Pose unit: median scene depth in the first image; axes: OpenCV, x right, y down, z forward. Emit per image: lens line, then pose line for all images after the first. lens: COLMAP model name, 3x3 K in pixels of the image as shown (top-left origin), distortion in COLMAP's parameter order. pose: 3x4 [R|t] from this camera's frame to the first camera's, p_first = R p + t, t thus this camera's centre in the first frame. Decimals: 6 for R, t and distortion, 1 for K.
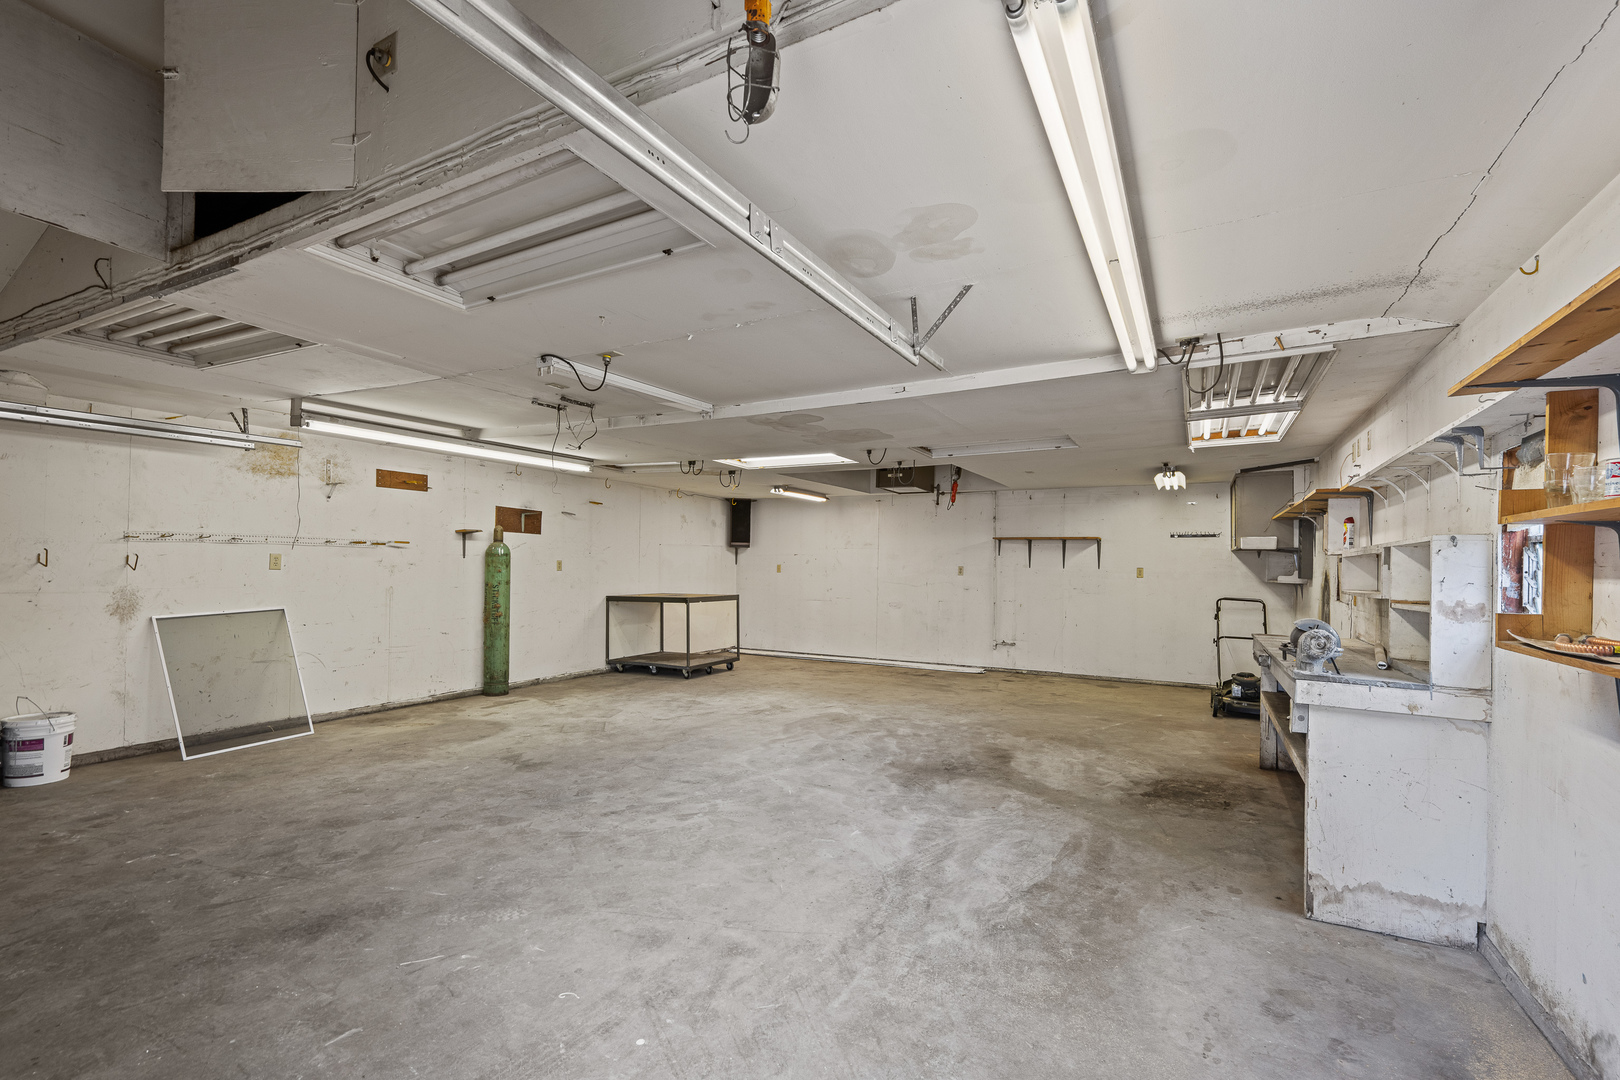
lens RADIAL K [[723.5, 0, 809.2], [0, 723.5, 557.0], [0, 0, 1]] dist [0.000381, 0.000166]
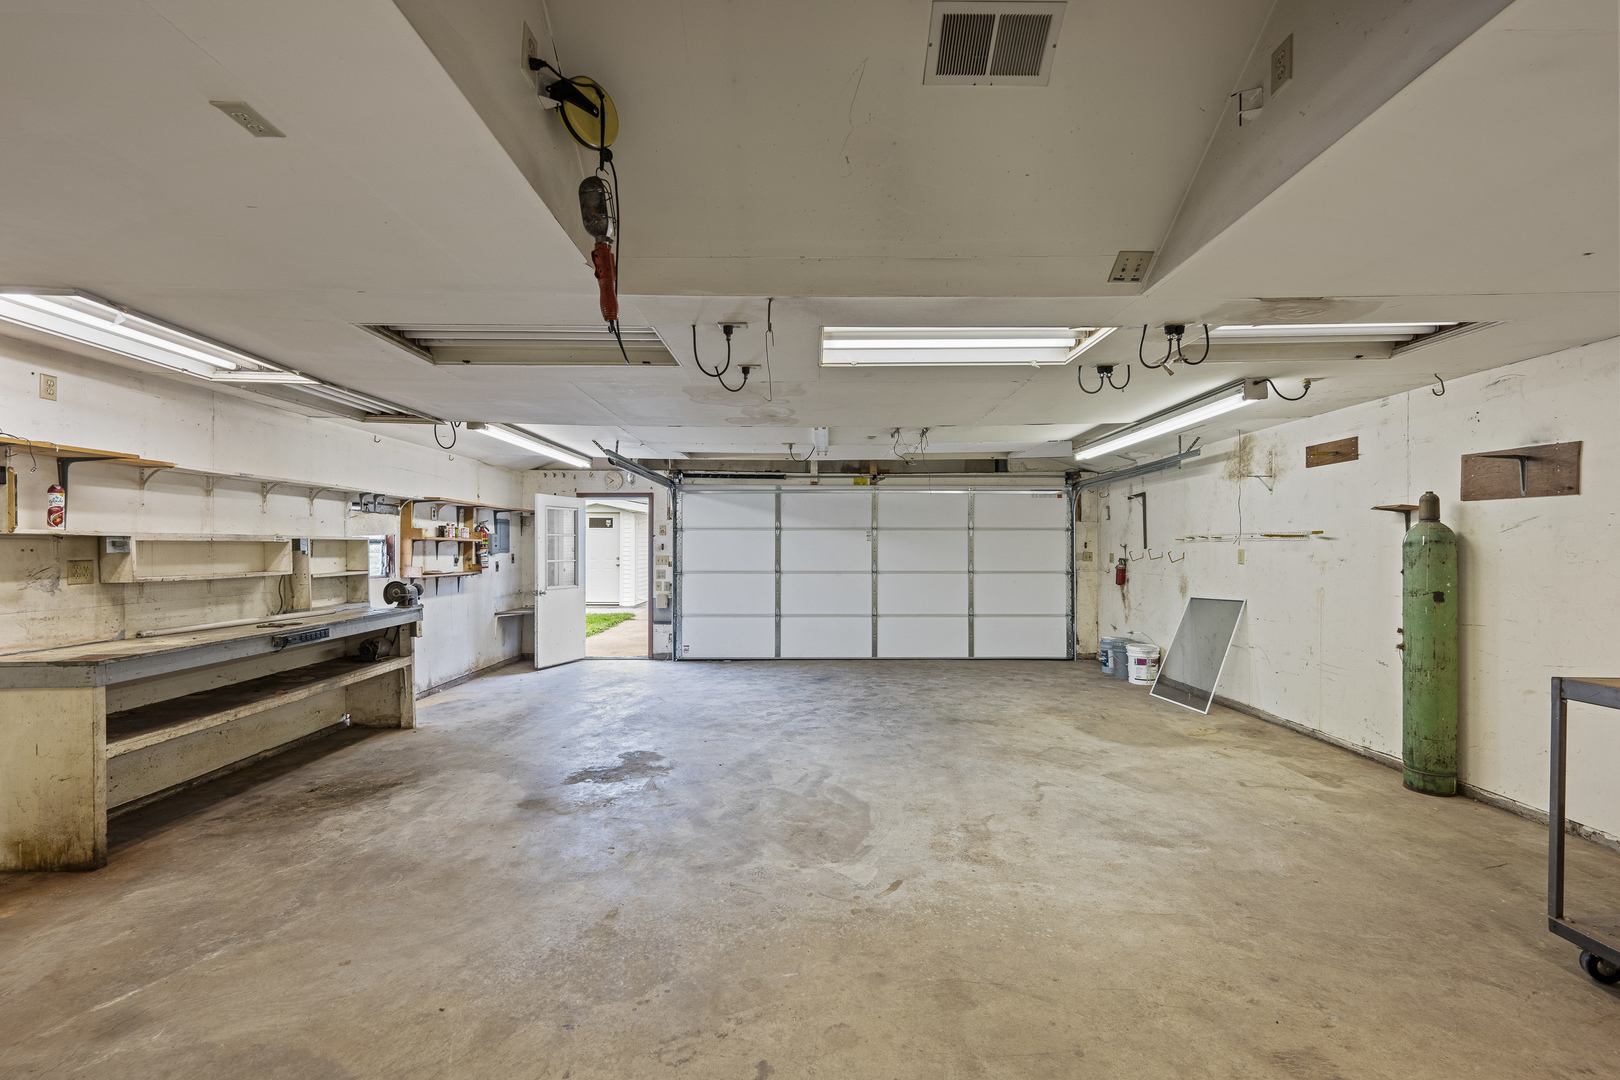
lens RADIAL K [[723.5, 0, 838.1], [0, 723.5, 549.1], [0, 0, 1]] dist [0.000381, 0.000166]
pose [[-0.867168, -0.012290, -0.497864, 0.341376], [-0.004194, 0.999840, -0.017377, 0.016678], [0.497998, -0.012981, -0.867081, 1.687498]]
